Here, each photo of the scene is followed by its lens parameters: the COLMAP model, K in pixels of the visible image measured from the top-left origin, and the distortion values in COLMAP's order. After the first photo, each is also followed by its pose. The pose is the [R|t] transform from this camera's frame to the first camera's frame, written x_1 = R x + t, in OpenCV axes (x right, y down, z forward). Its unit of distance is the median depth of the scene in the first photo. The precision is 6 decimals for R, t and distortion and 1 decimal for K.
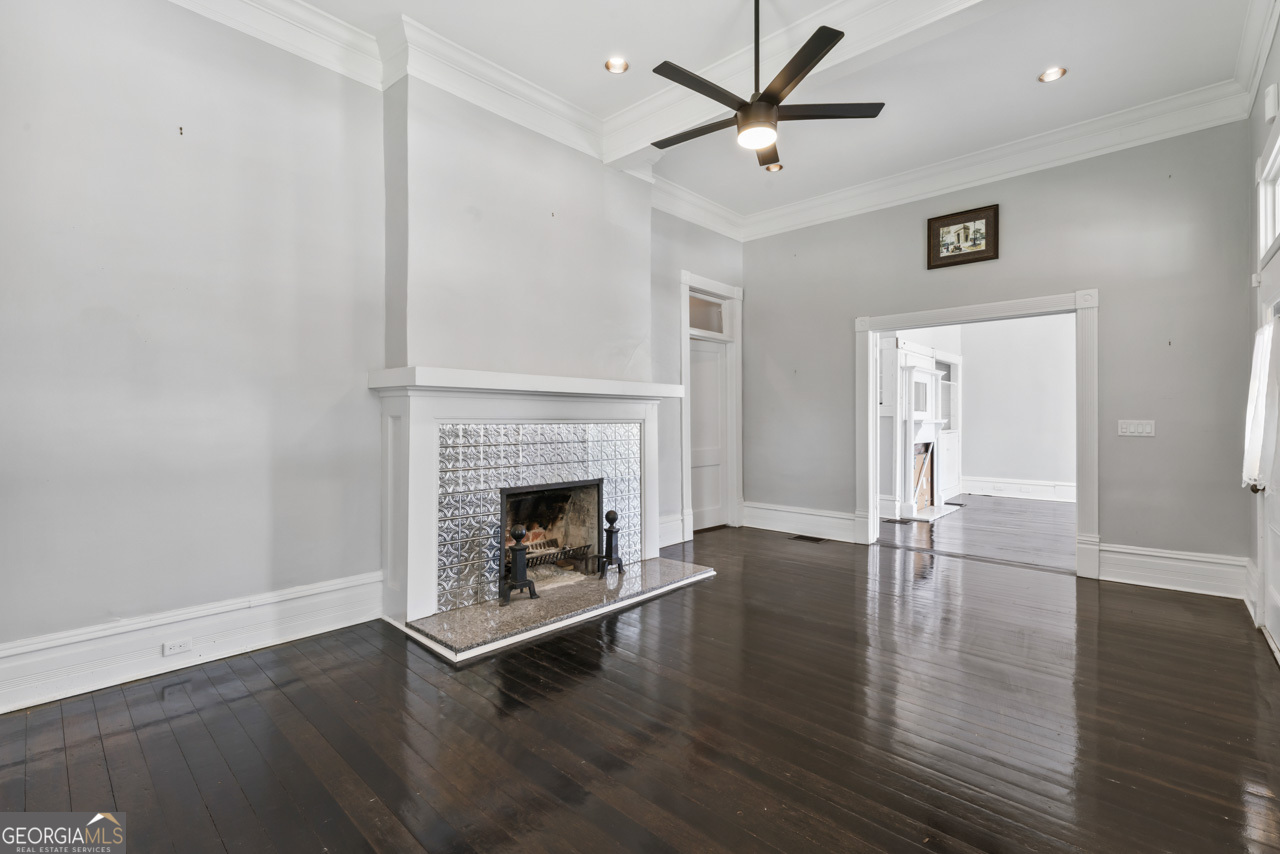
lens RADIAL K [[563.3, 0, 638.1], [0, 563.3, 413.1], [0, 0, 1]] dist [-0.002921, 0.000442]
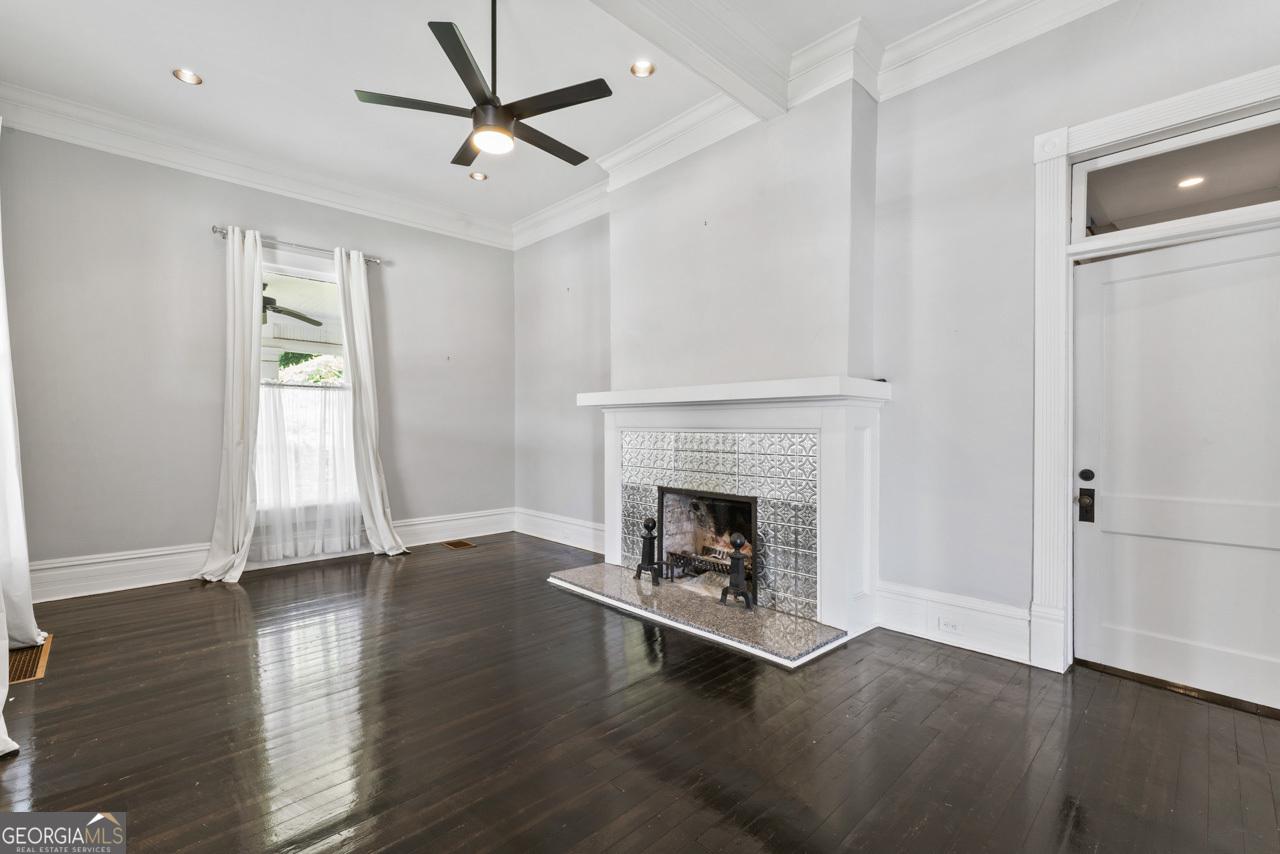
lens RADIAL K [[563.3, 0, 634.5], [0, 563.3, 435.4], [0, 0, 1]] dist [-0.002921, 0.000442]
pose [[-0.063826, 0.013926, -0.997864, 0.845855], [0.009575, 0.999865, 0.013342, 0.008957], [0.997915, -0.008703, -0.063951, 0.916319]]
